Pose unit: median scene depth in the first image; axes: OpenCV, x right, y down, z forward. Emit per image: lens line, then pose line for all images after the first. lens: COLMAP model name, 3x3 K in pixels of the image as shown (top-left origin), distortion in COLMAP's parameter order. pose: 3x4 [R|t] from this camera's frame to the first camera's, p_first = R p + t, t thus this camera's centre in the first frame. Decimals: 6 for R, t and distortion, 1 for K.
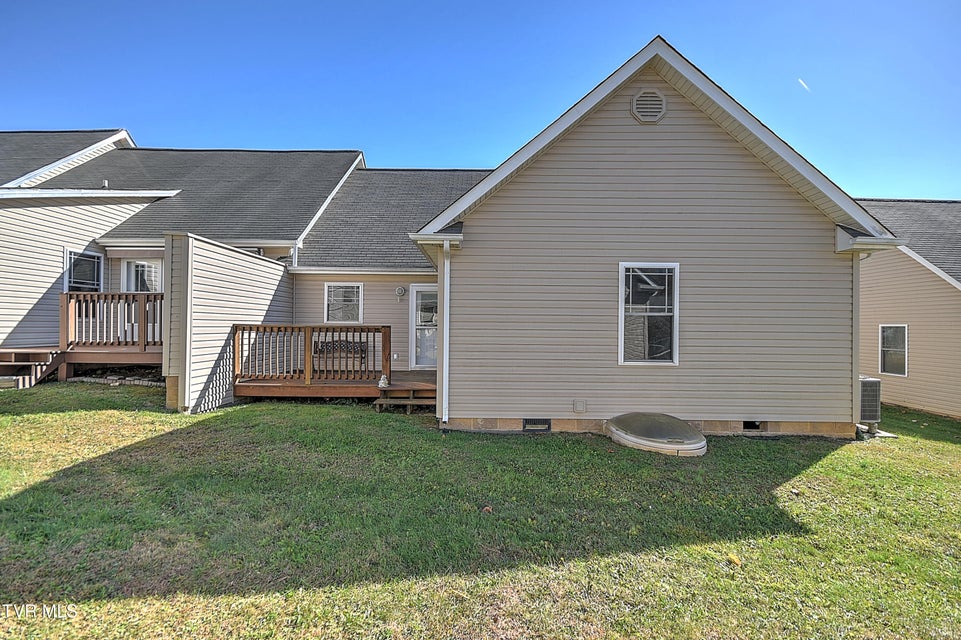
lens RADIAL K [[417.9, 0, 481.7], [0, 417.9, 322.0], [0, 0, 1]] dist [0.026464, -0.013751]
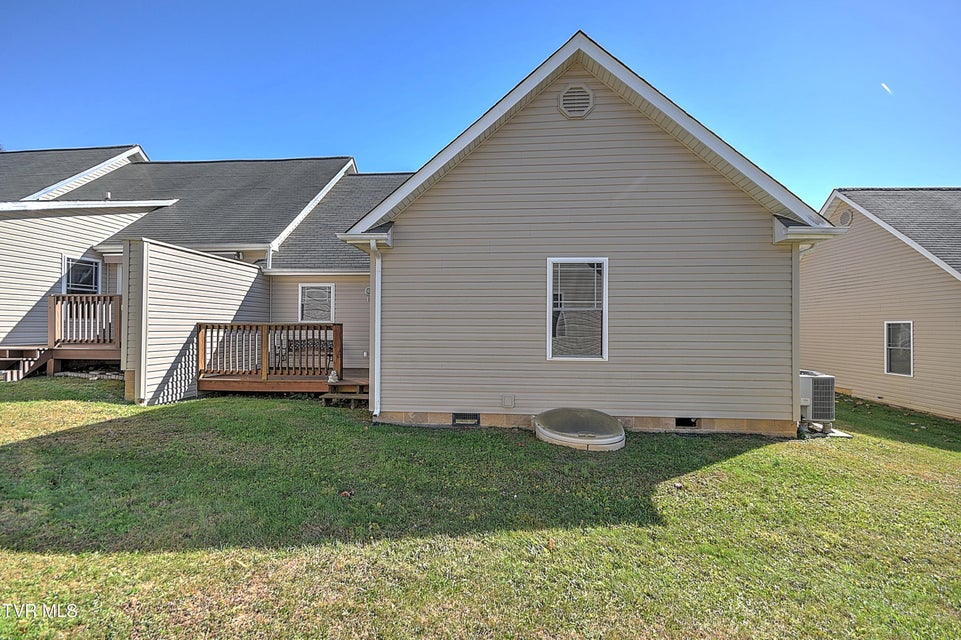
lens RADIAL K [[417.9, 0, 481.7], [0, 417.9, 322.0], [0, 0, 1]] dist [0.026464, -0.013751]
pose [[0.996991, -0.006104, -0.077280, 0.248141], [0.005670, 0.999967, -0.005841, 0.015872], [0.077313, 0.005385, 0.996992, -0.010198]]
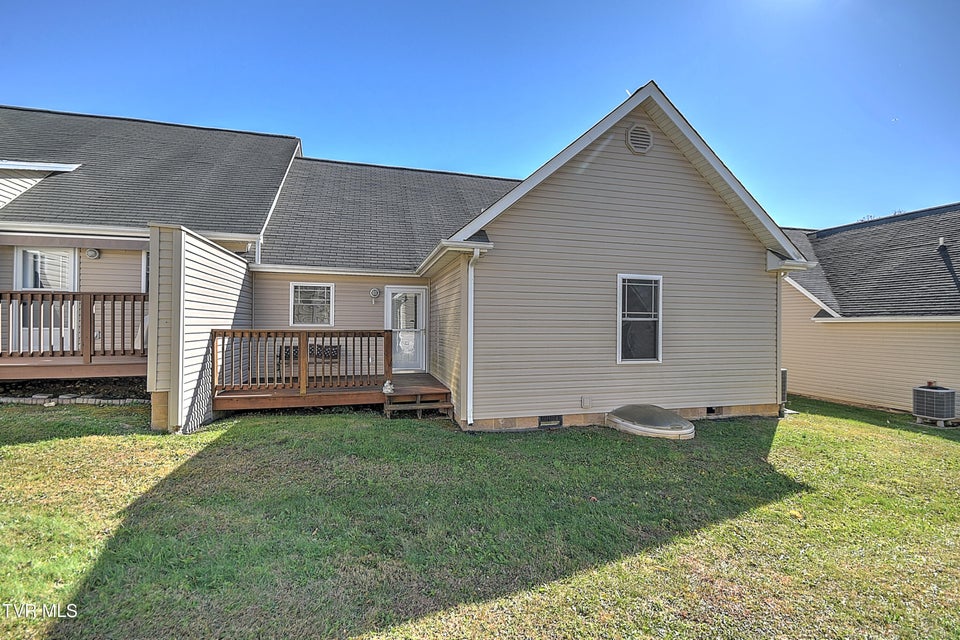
lens RADIAL K [[417.5, 0, 481.2], [0, 417.5, 322.0], [0, 0, 1]] dist [0.026464, -0.013751]
pose [[0.965072, -0.001566, 0.261981, -0.325357], [0.000158, 0.999985, 0.005397, -0.017840], [-0.261985, -0.005167, 0.965058, 0.000594]]
